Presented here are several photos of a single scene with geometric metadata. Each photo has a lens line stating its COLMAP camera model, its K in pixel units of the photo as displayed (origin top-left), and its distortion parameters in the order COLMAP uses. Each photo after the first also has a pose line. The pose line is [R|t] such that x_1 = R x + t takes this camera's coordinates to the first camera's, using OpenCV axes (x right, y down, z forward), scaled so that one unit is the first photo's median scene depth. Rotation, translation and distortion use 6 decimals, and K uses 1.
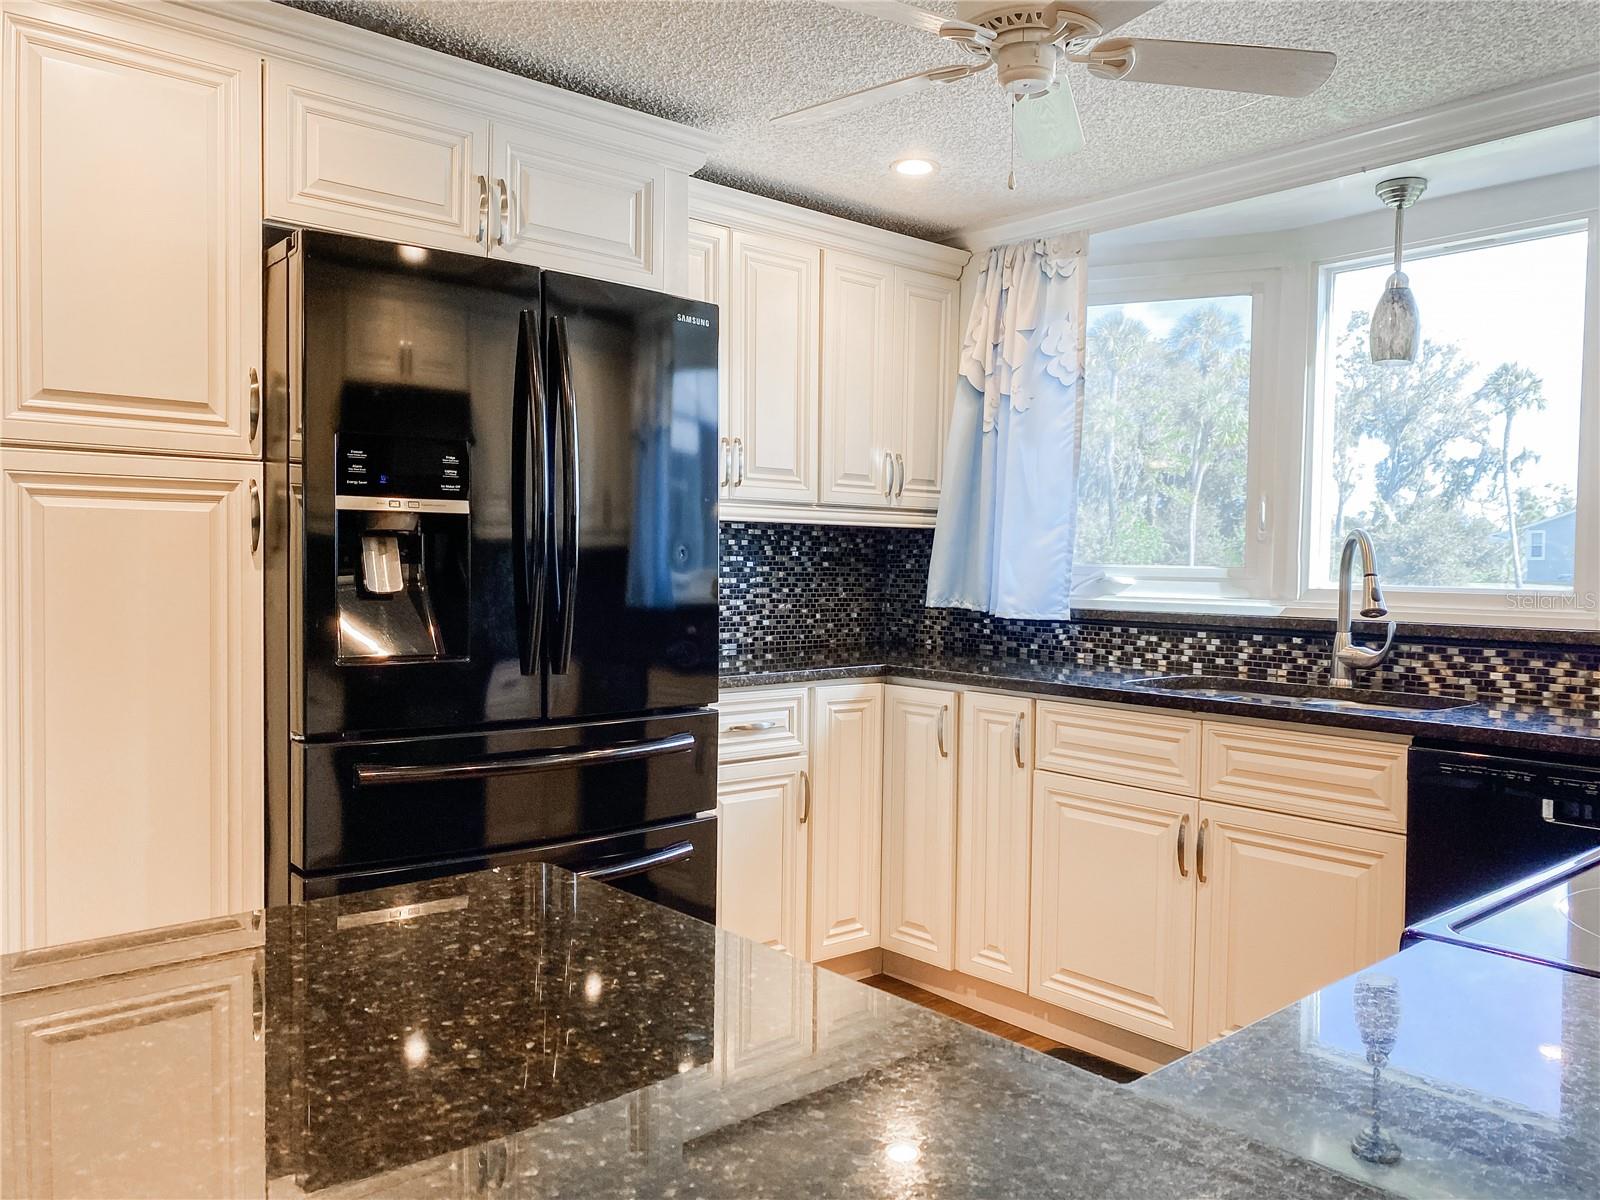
lens RADIAL K [[1221.0, 0, 792.9], [0, 1221.0, 599.6], [0, 0, 1]] dist [0.003506, 0.021534]
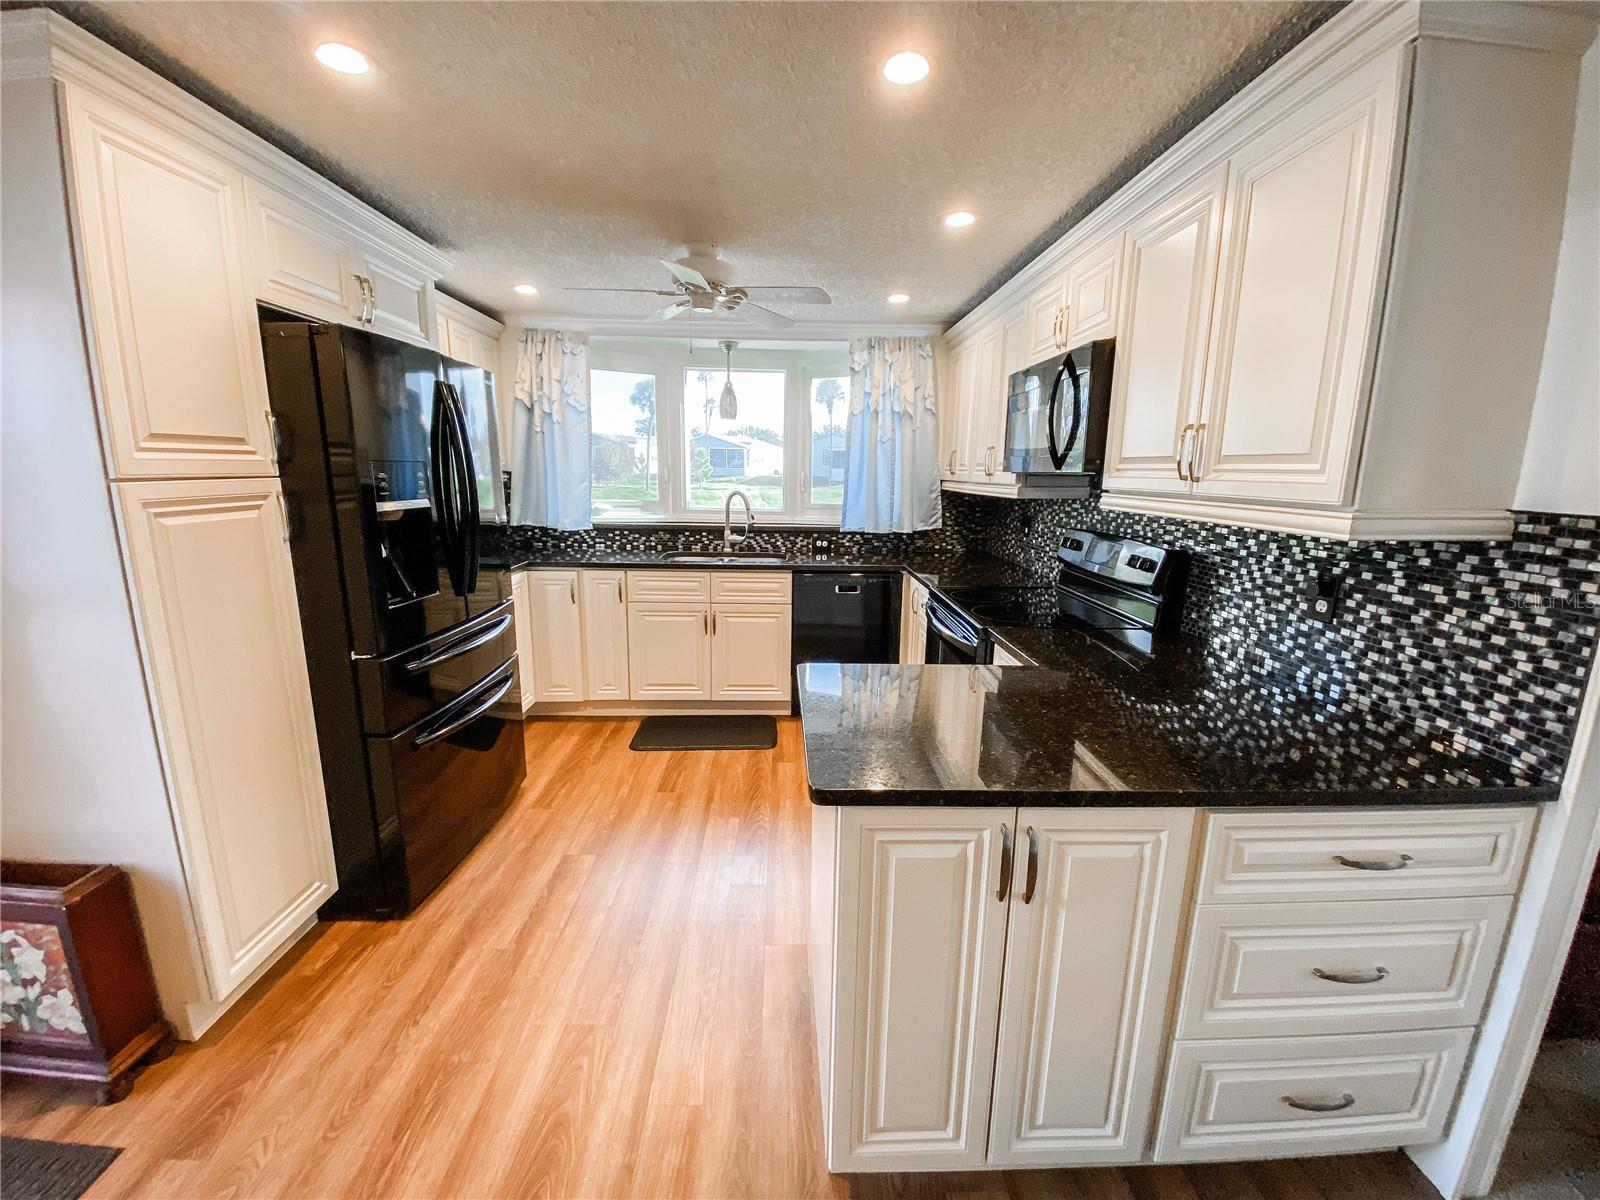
lens RADIAL K [[649.3, 0, 794.4], [0, 649.3, 600.8], [0, 0, 1]] dist [0.012439, -0.015336]
pose [[0.634558, -0.157548, 0.756647, -0.470580], [0.018112, 0.981765, 0.189232, -0.075743], [-0.772663, -0.106375, 0.625840, 0.031309]]
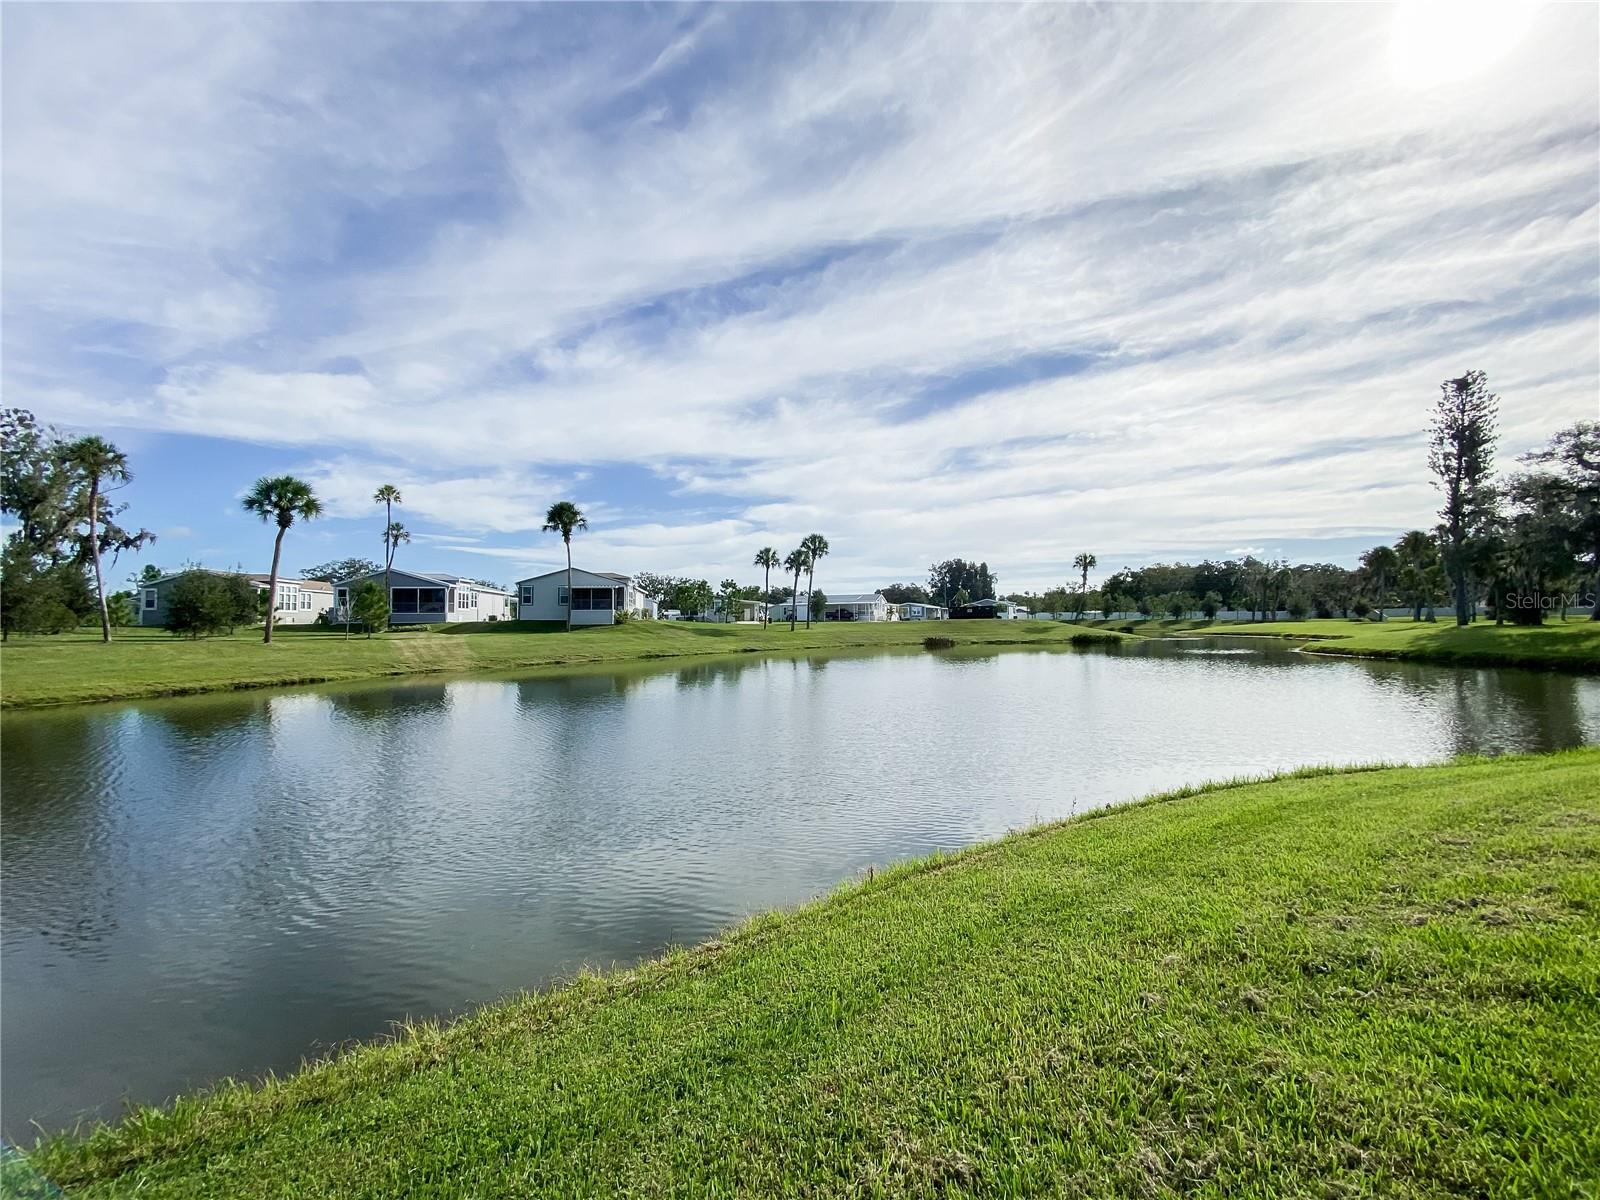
lens RADIAL K [[649.3, 0, 811.3], [0, 649.3, 607.0], [0, 0, 1]] dist [0.012439, -0.015336]
pose [[0.257376, 0.017937, 0.966145, 3.390233], [0.037226, 0.998901, -0.028462, 0.466548], [-0.965594, 0.043291, 0.256426, 3.346357]]
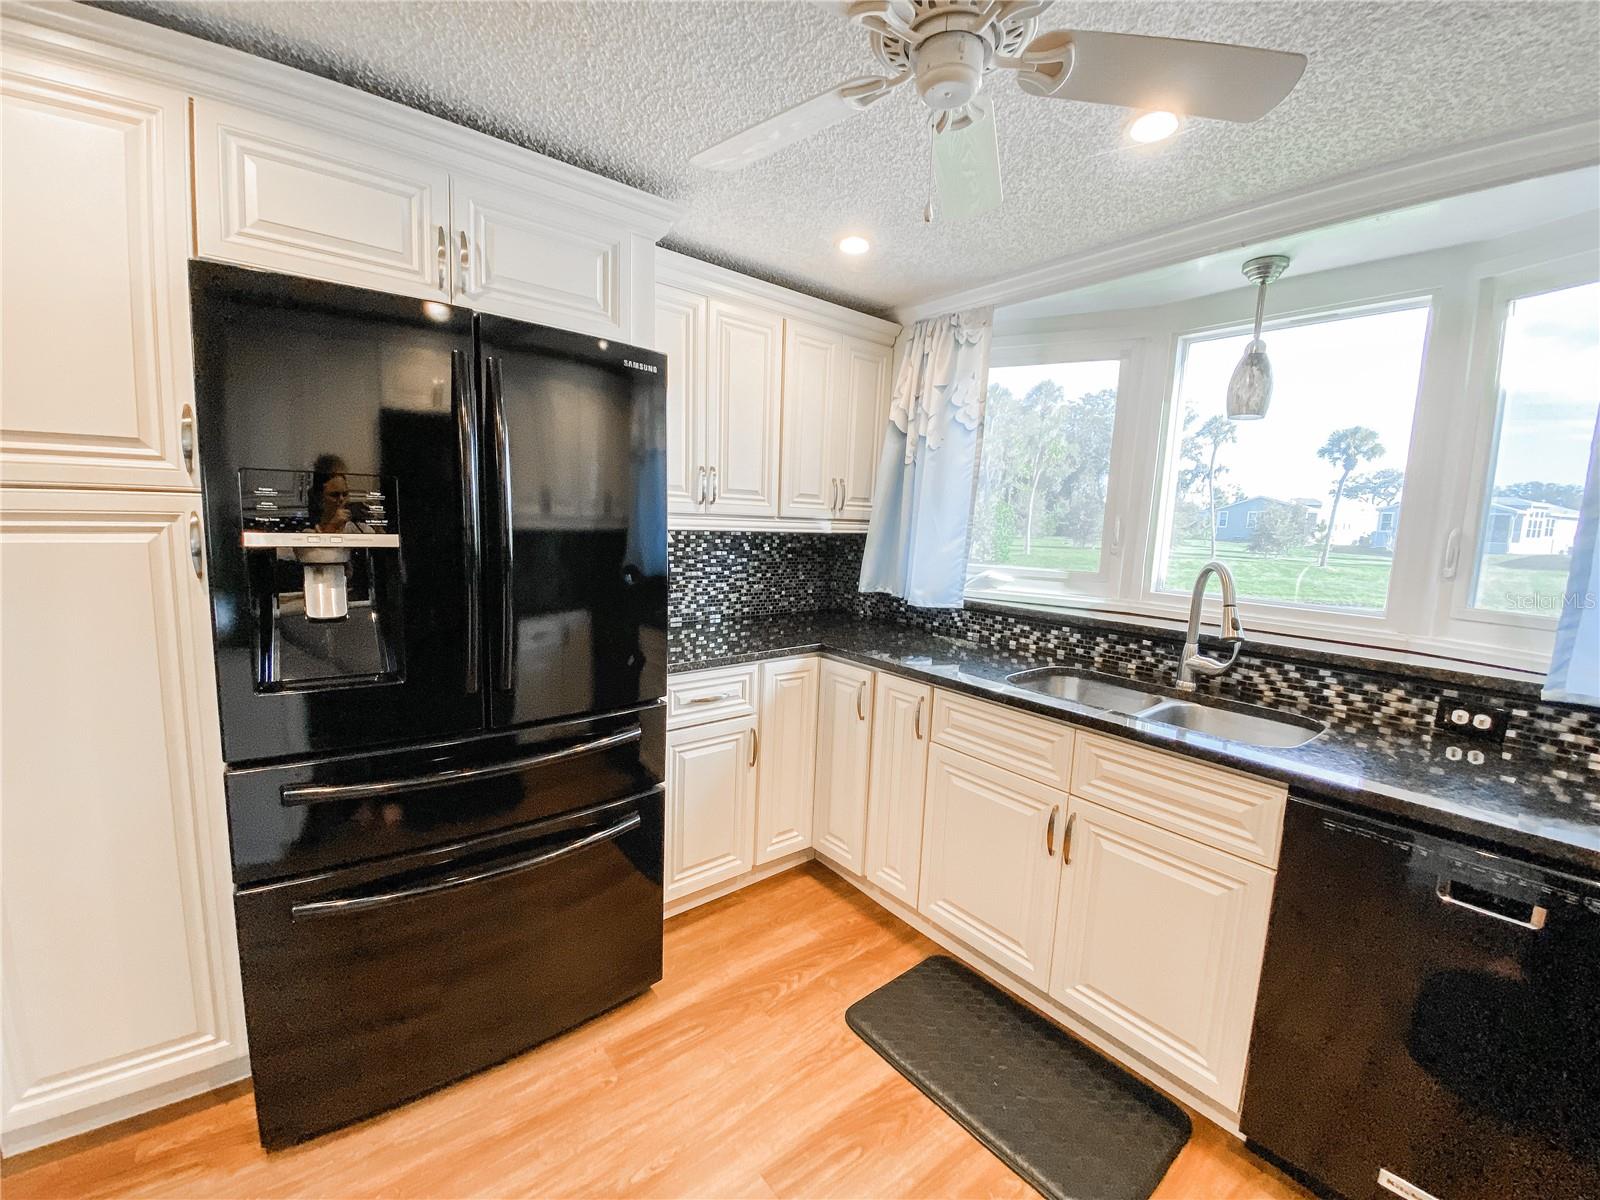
lens RADIAL K [[649.3, 0, 789.6], [0, 649.3, 599.8], [0, 0, 1]] dist [0.012439, -0.015336]
pose [[0.999128, 0.027530, -0.031383, 0.066427], [-0.024442, 0.995192, 0.094843, -0.063134], [0.033844, -0.093994, 0.994997, 0.324317]]
